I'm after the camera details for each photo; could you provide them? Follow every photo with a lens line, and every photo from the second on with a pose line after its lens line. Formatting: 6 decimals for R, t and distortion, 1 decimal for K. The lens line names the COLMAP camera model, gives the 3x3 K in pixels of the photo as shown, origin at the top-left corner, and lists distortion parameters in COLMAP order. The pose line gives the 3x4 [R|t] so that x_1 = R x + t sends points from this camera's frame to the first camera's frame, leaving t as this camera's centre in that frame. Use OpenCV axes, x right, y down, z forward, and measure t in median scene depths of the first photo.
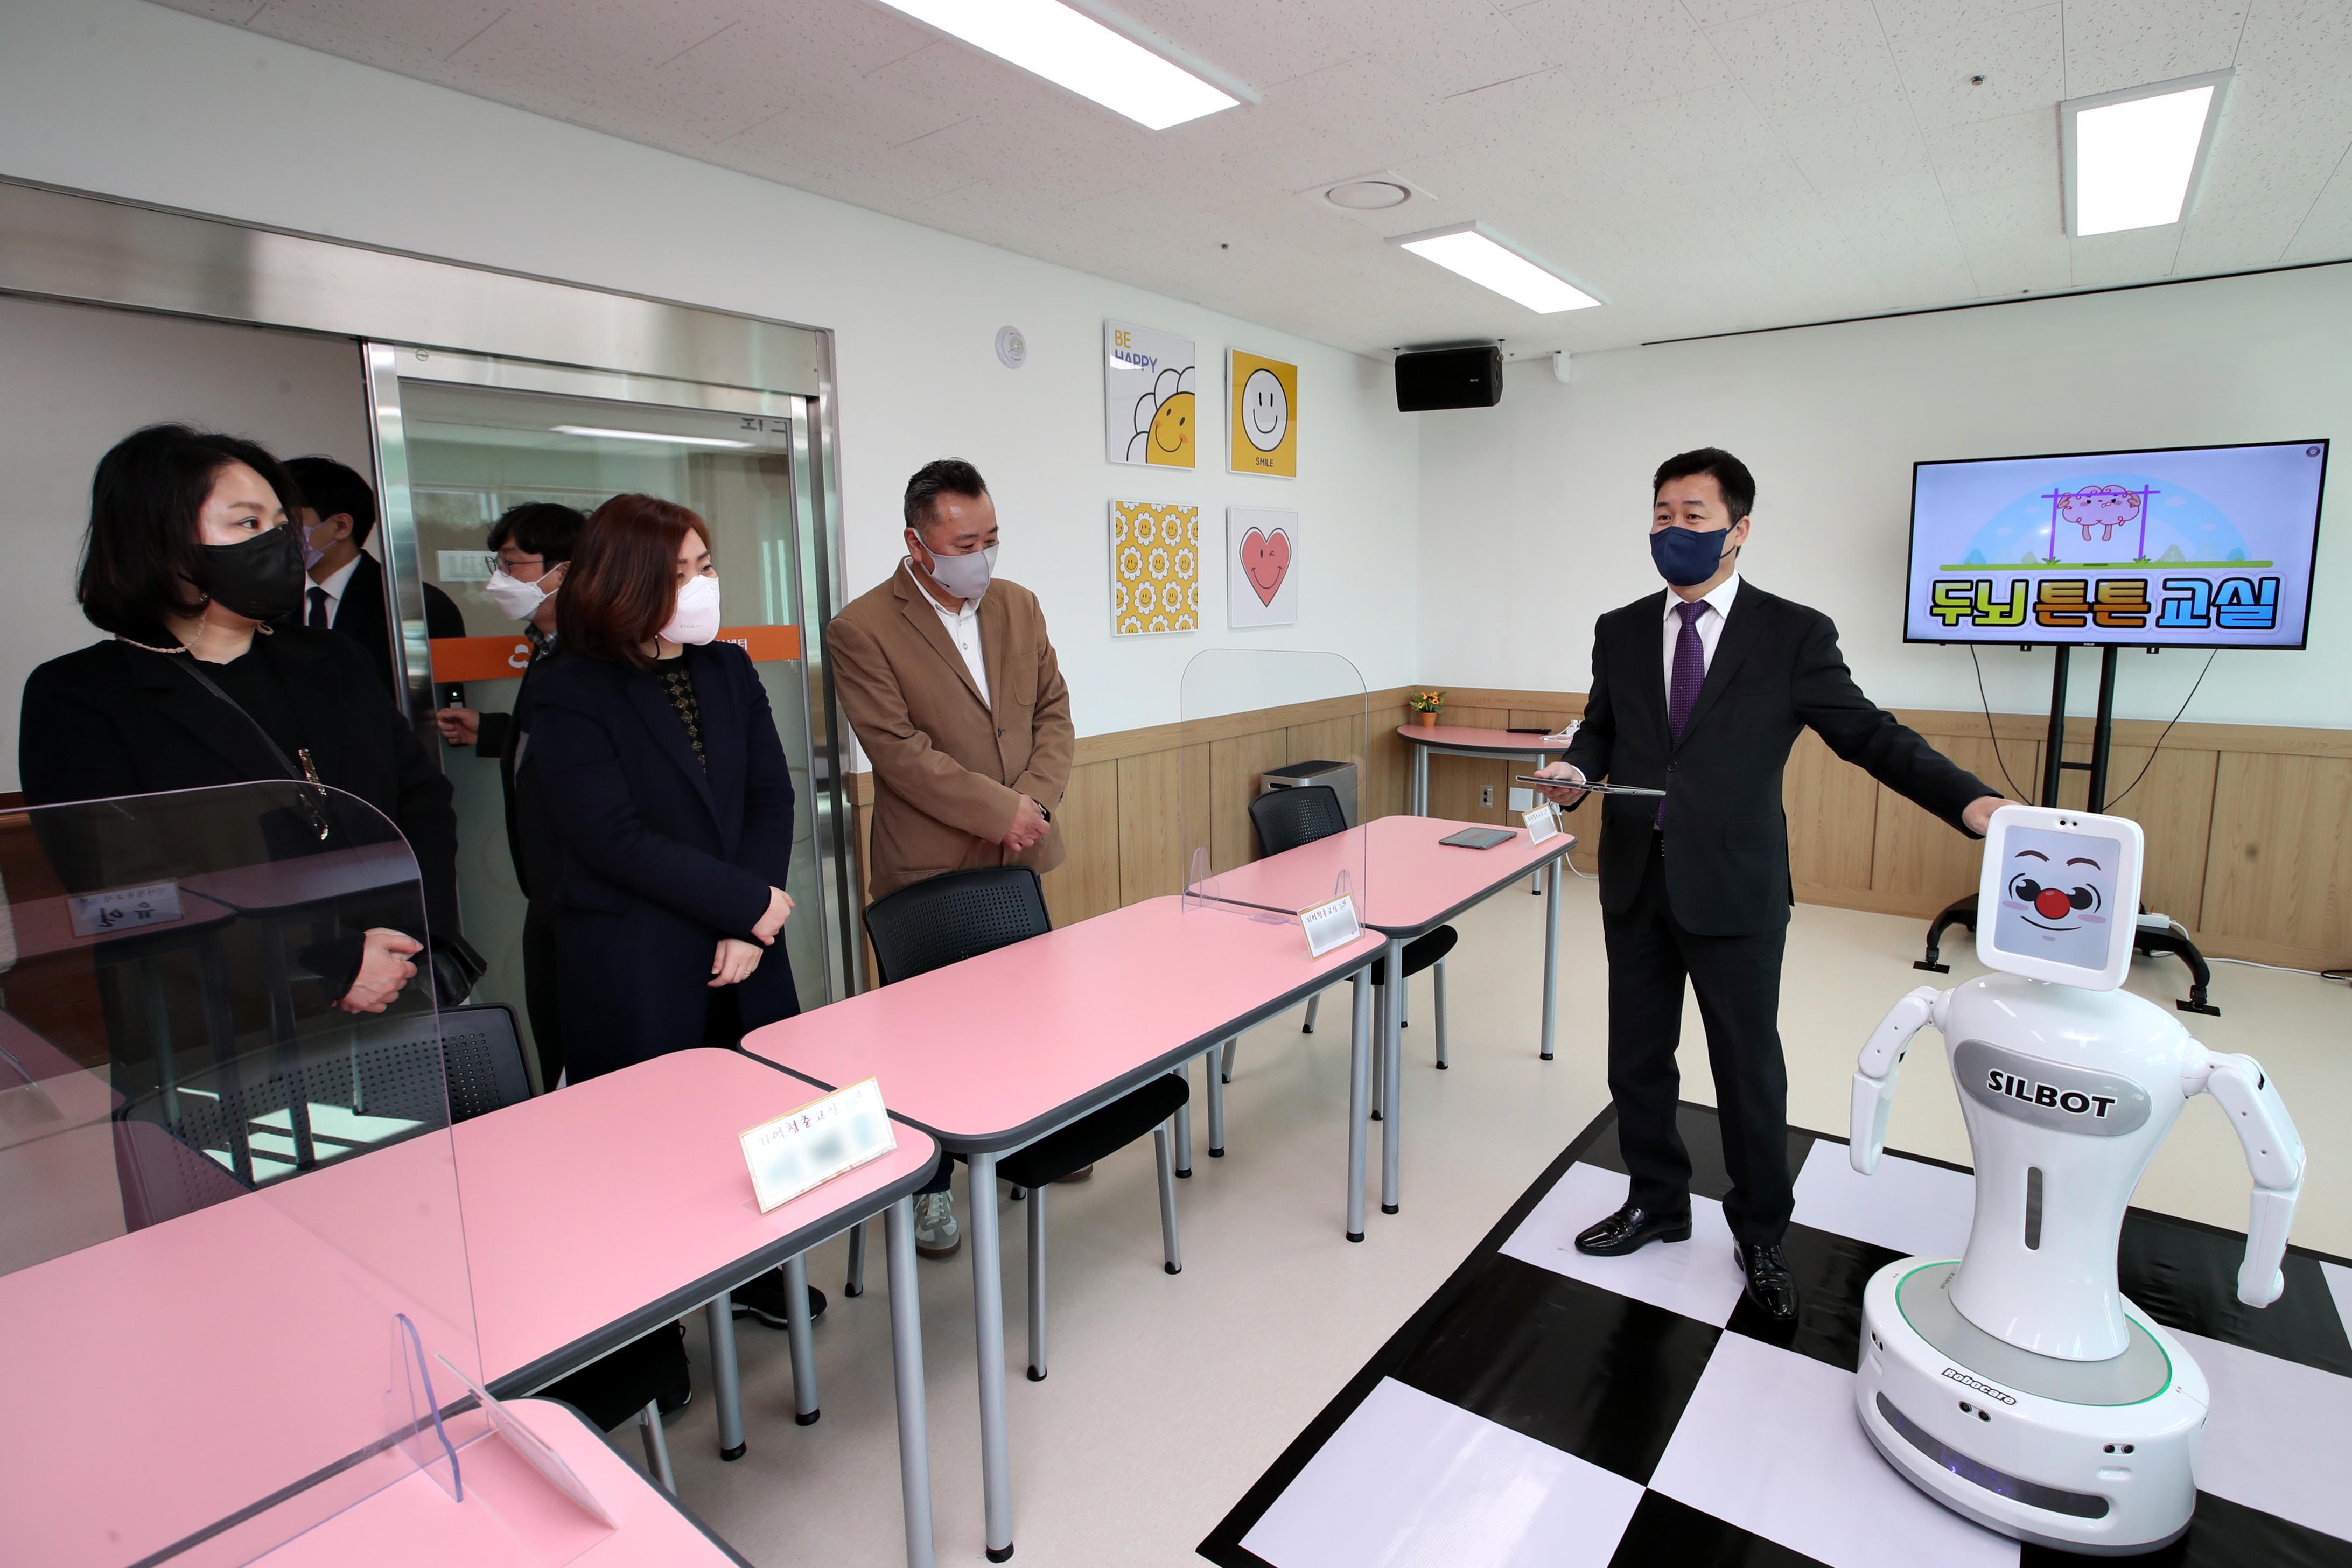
lens RADIAL K [[1212.6, 0, 1174.0], [0, 1212.6, 746.1], [0, 0, 1]] dist [0.007149, 0.001410]
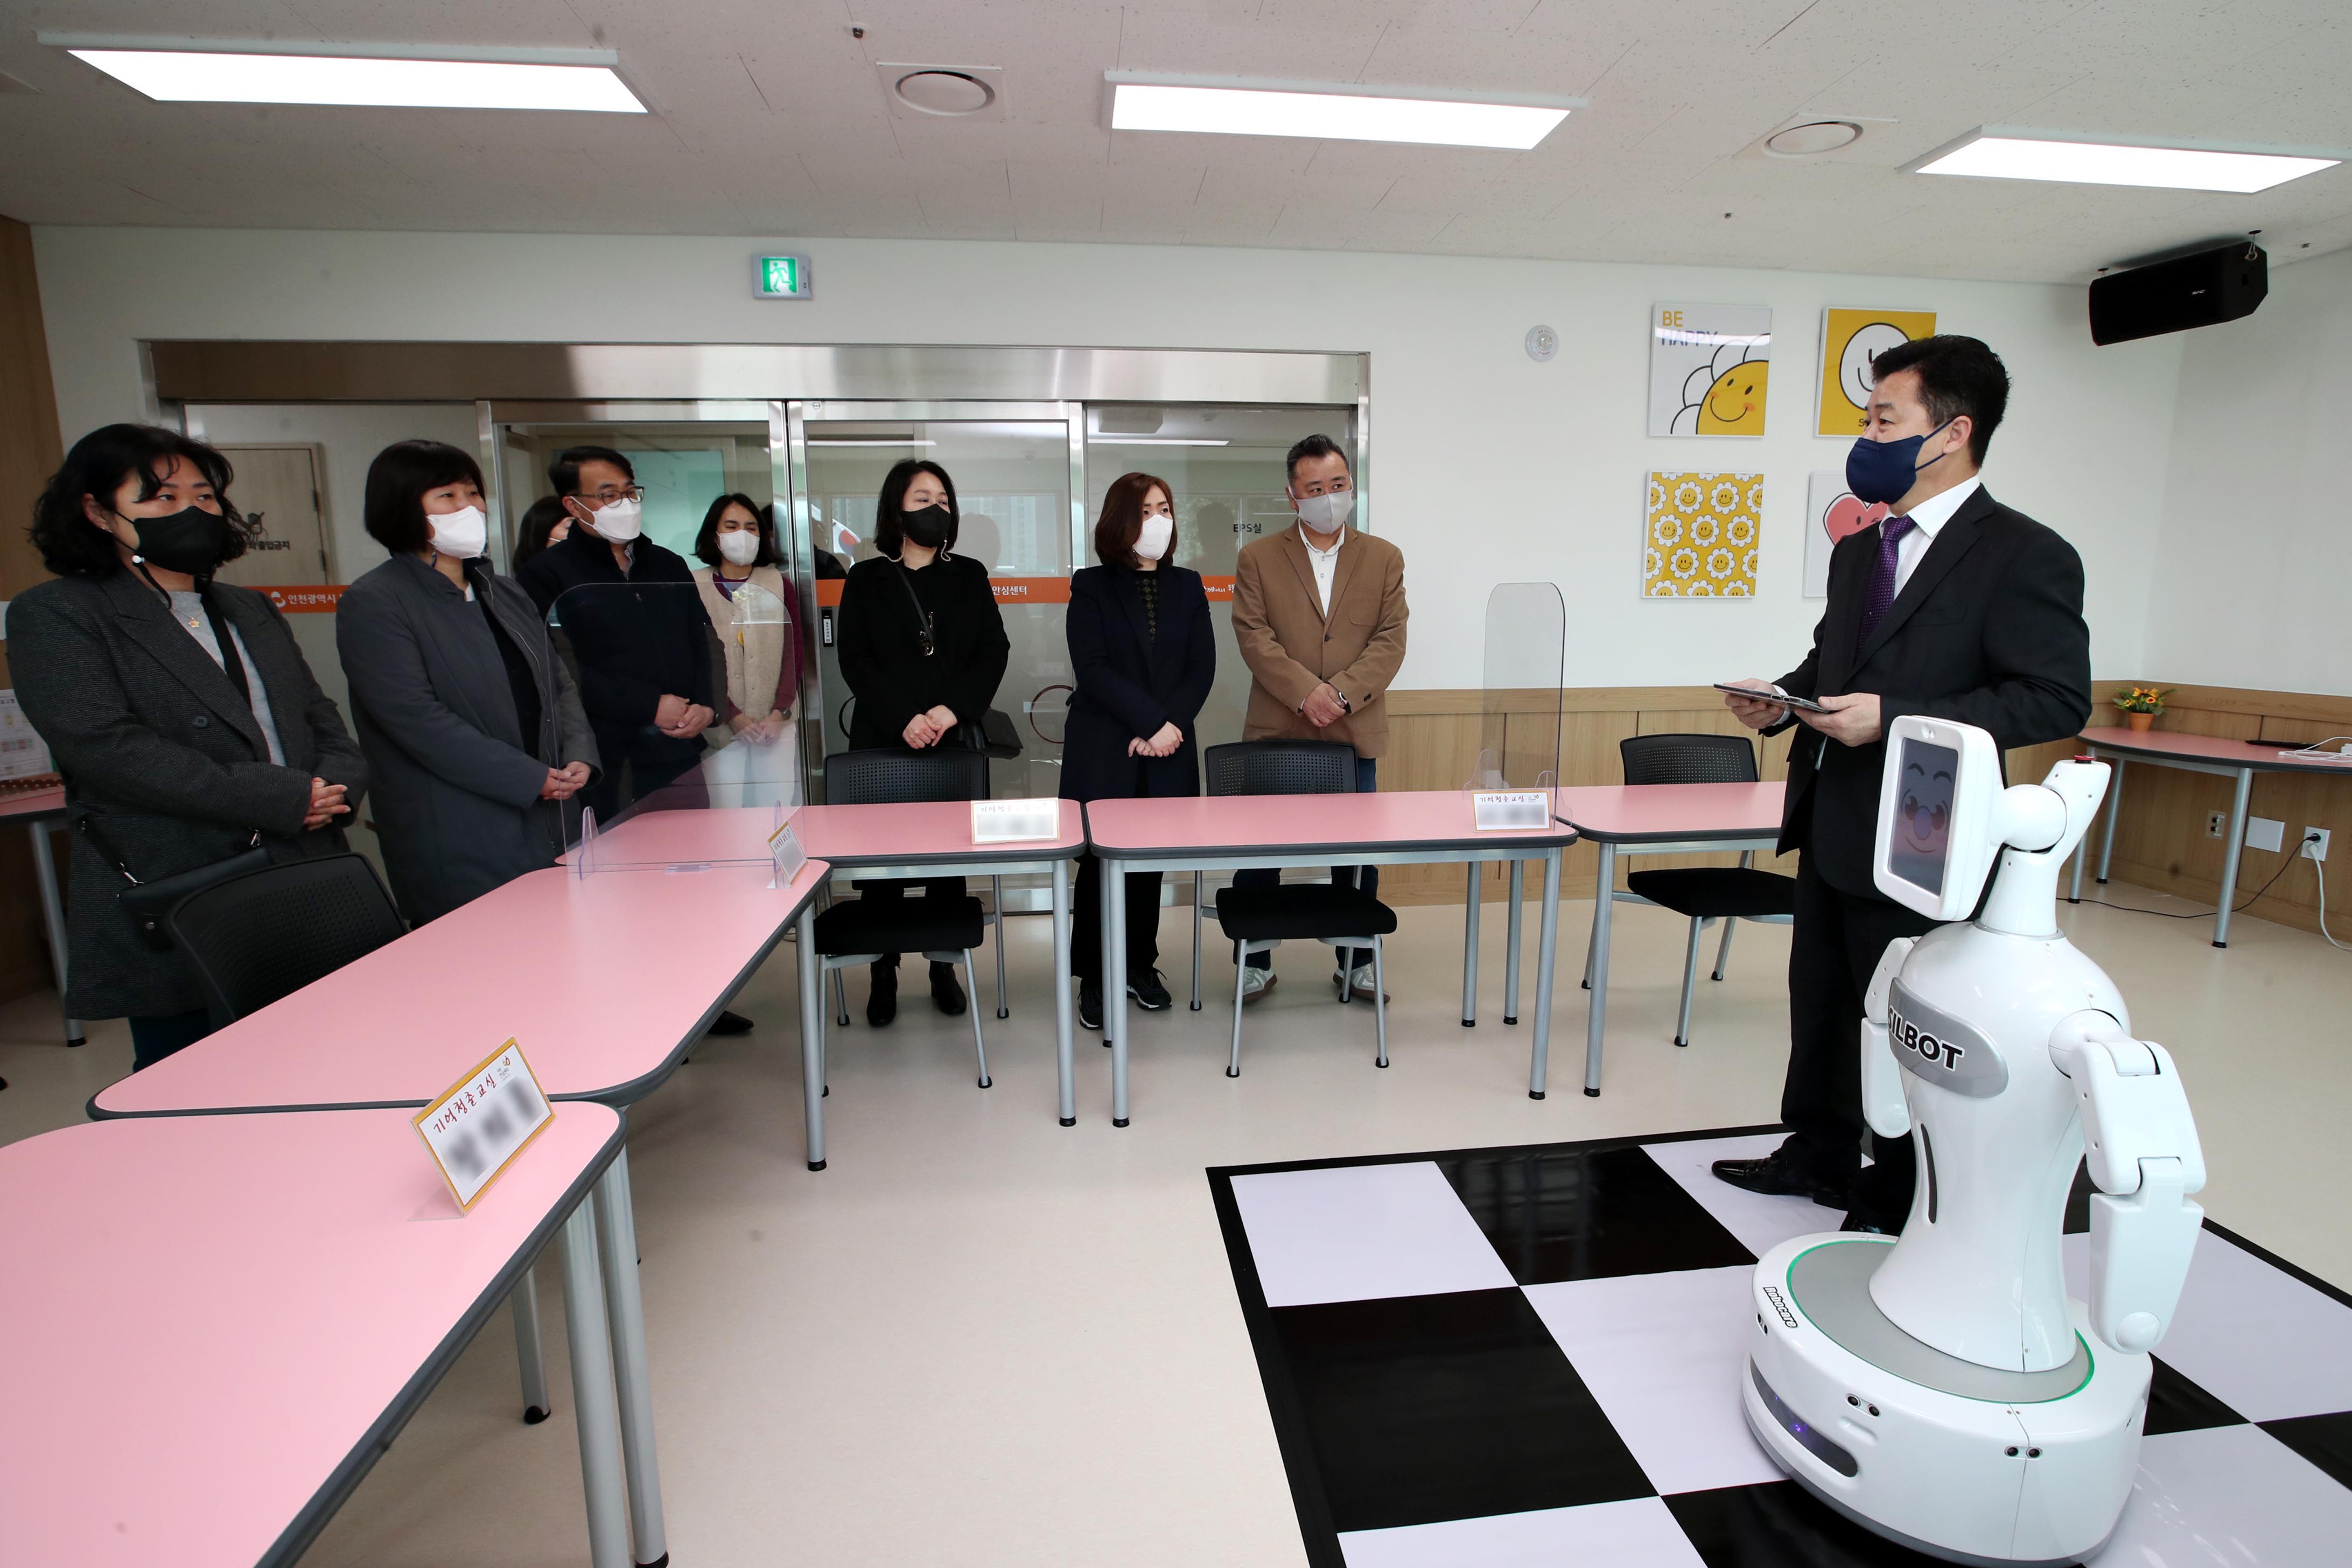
lens RADIAL K [[1074.8, 0, 1176.0], [0, 1074.8, 784.0], [0, 0, 1]] dist [0.008987, 0.000402]
pose [[0.689765, 0.139132, -0.710539, 0.382620], [-0.111983, 0.990055, 0.085156, 0.041150], [0.715321, 0.020830, 0.698486, 0.021187]]
